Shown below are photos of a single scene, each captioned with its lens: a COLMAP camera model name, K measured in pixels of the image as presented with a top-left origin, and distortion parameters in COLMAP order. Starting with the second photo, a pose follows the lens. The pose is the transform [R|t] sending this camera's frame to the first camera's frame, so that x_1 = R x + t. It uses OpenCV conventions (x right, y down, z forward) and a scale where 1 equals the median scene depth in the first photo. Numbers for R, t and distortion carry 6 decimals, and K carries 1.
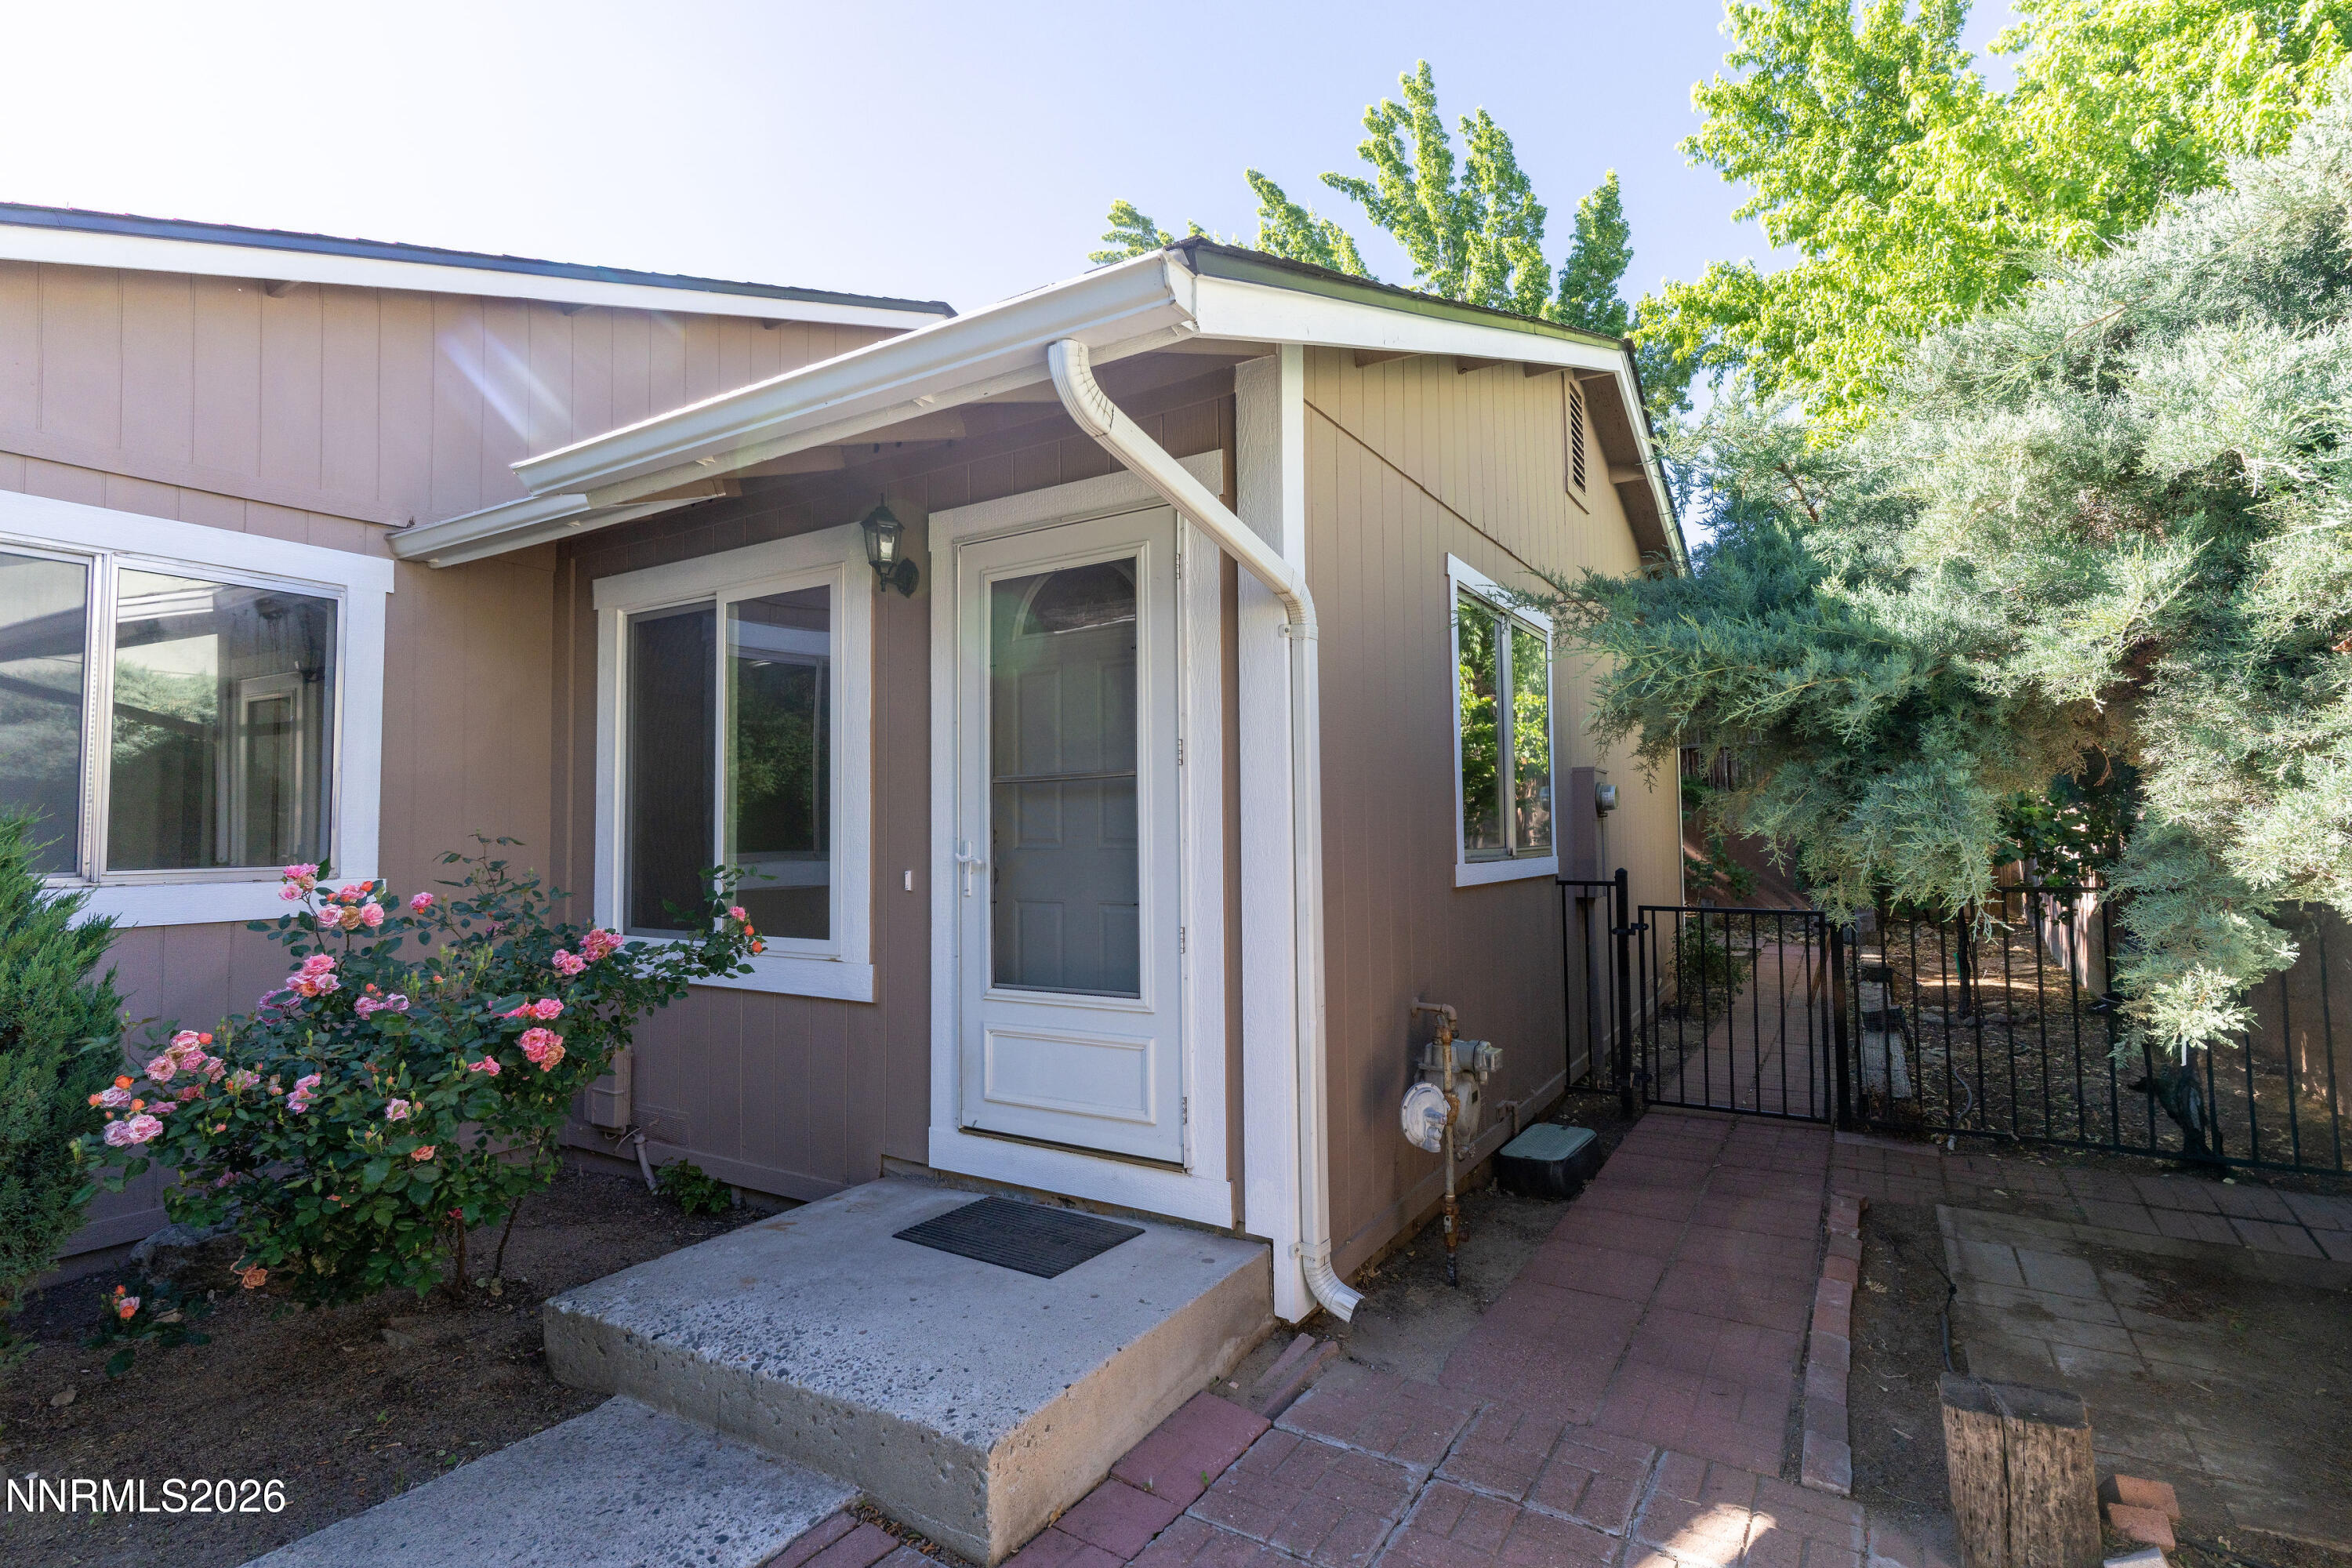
lens RADIAL K [[1146.8, 0, 1177.5], [0, 1146.8, 703.8], [0, 0, 1]] dist [0.014290, -0.005534]
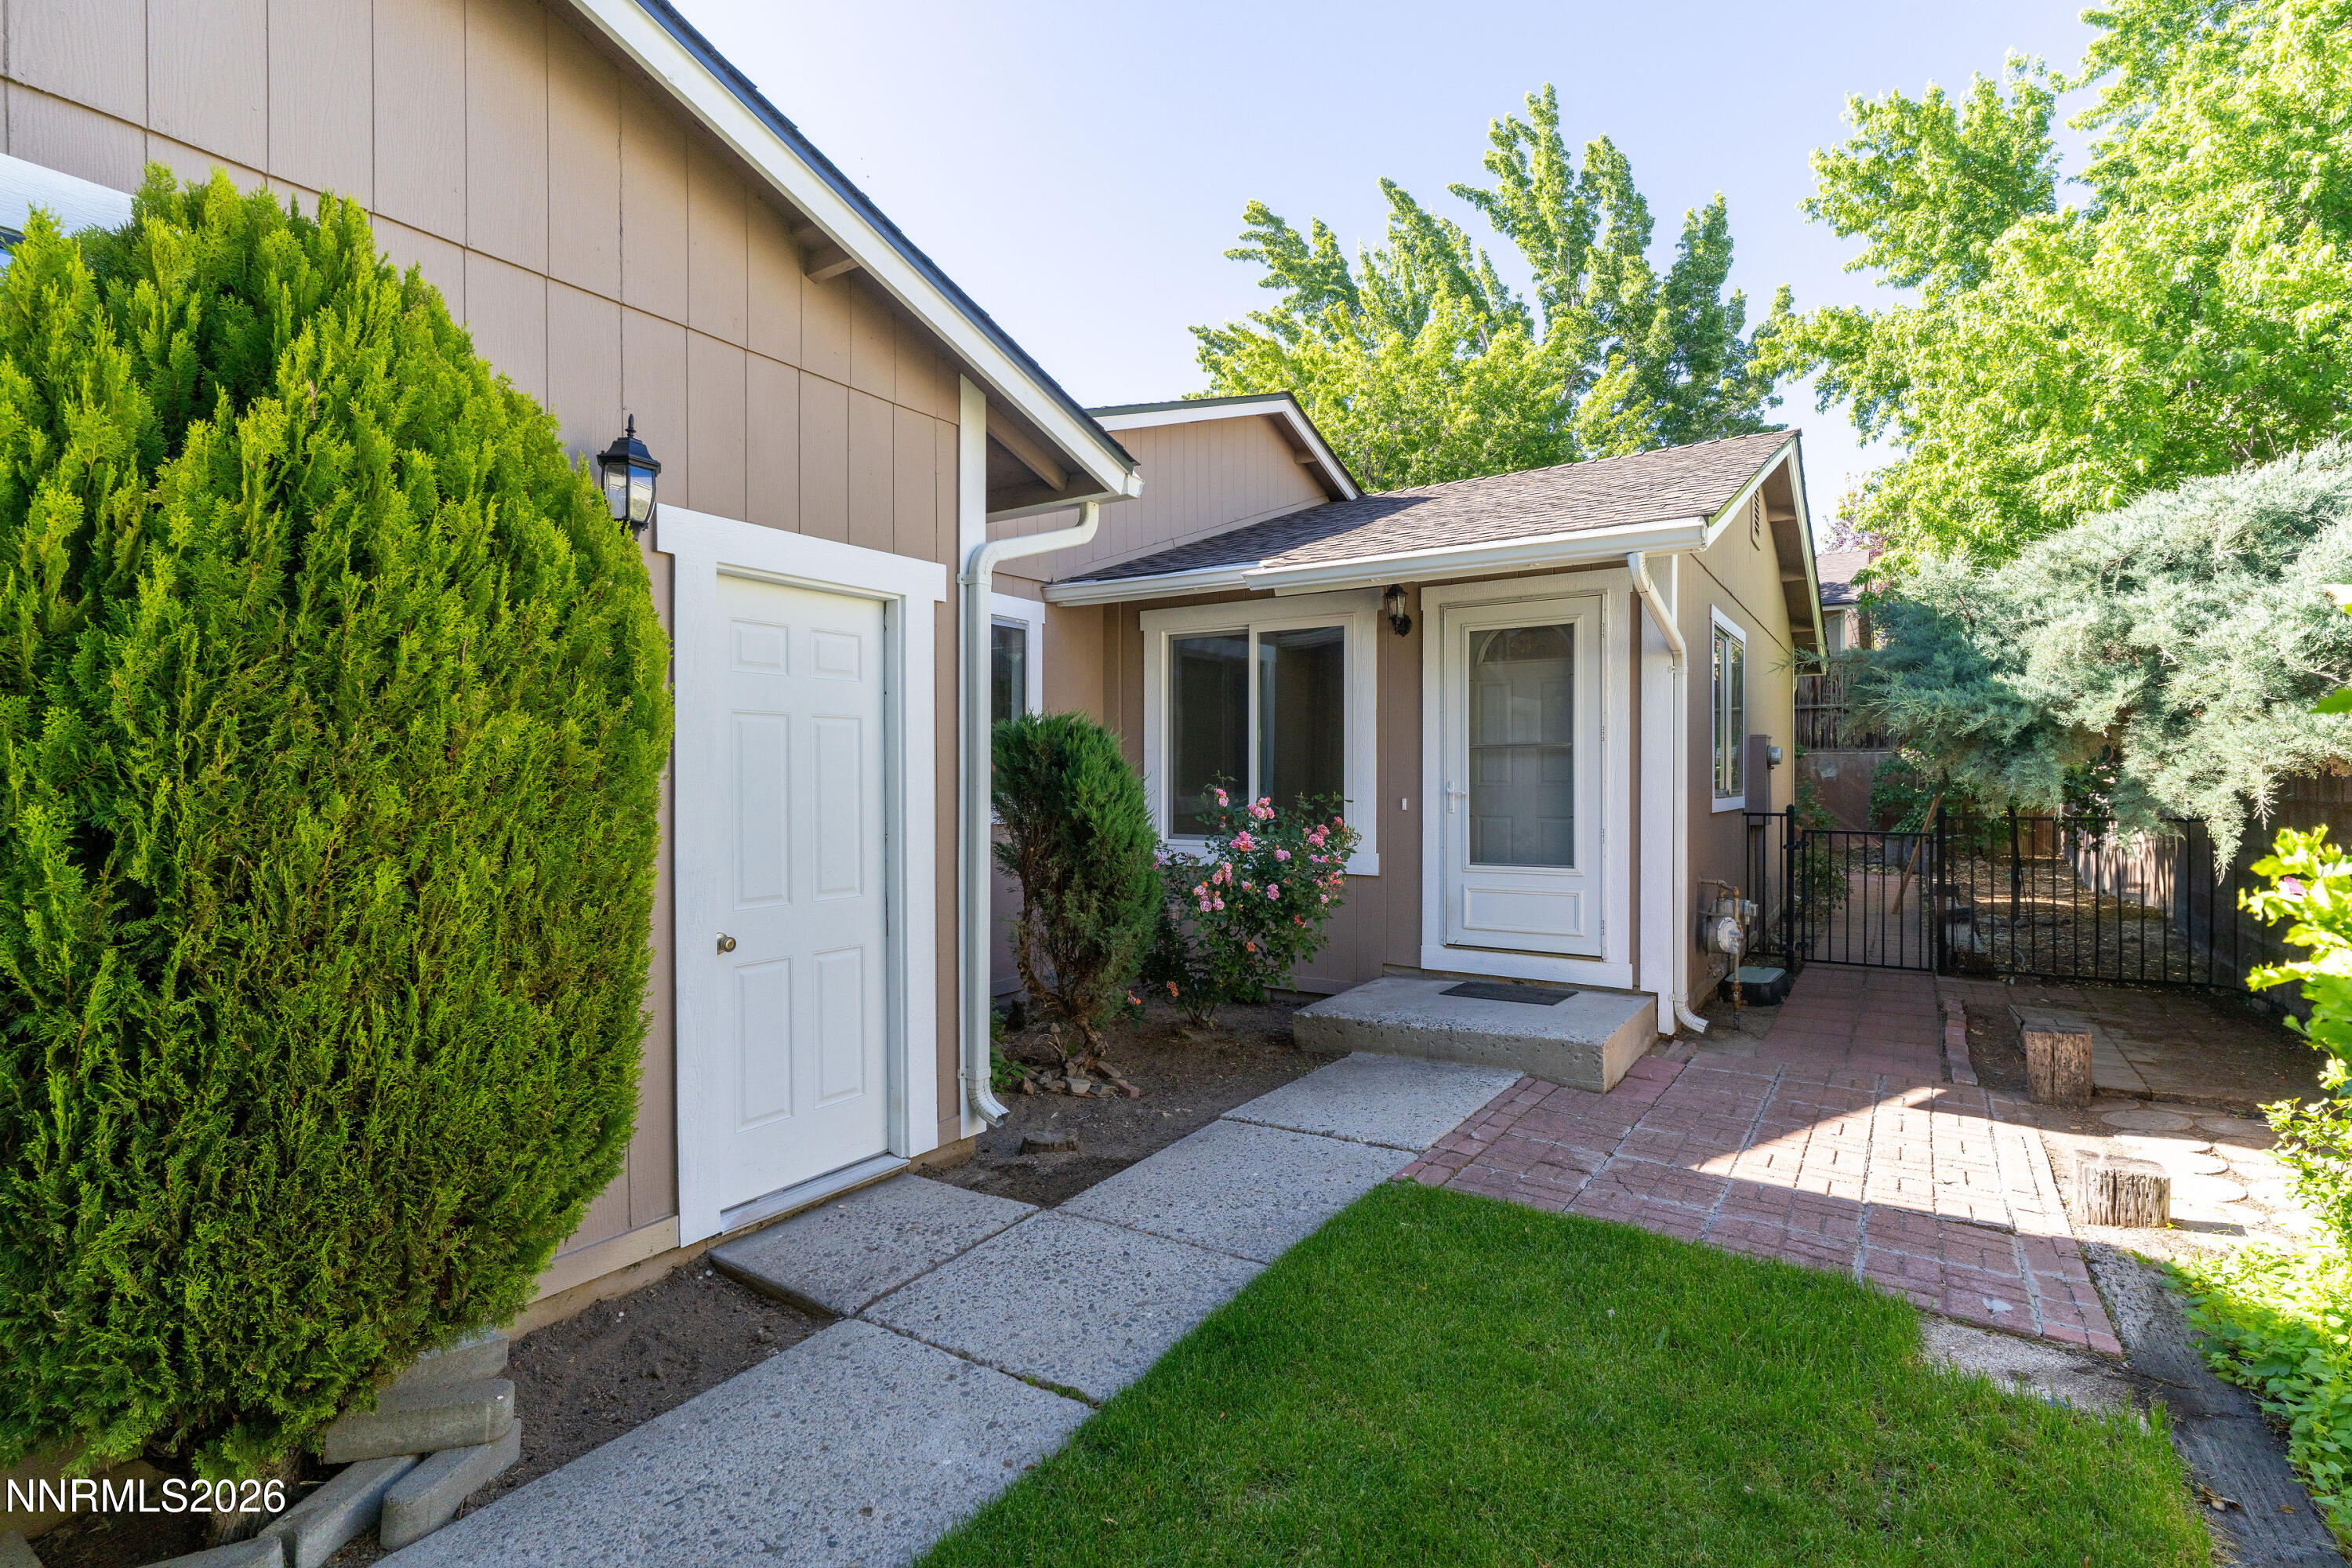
lens RADIAL K [[1135.2, 0, 1211.9], [0, 1135.2, 707.8], [0, 0, 1]] dist [0.014599, -0.000866]
pose [[0.999930, 0.008436, -0.008322, -0.439124], [-0.008005, 0.998691, 0.050525, -0.061538], [0.008737, -0.050454, 0.998688, -0.583985]]
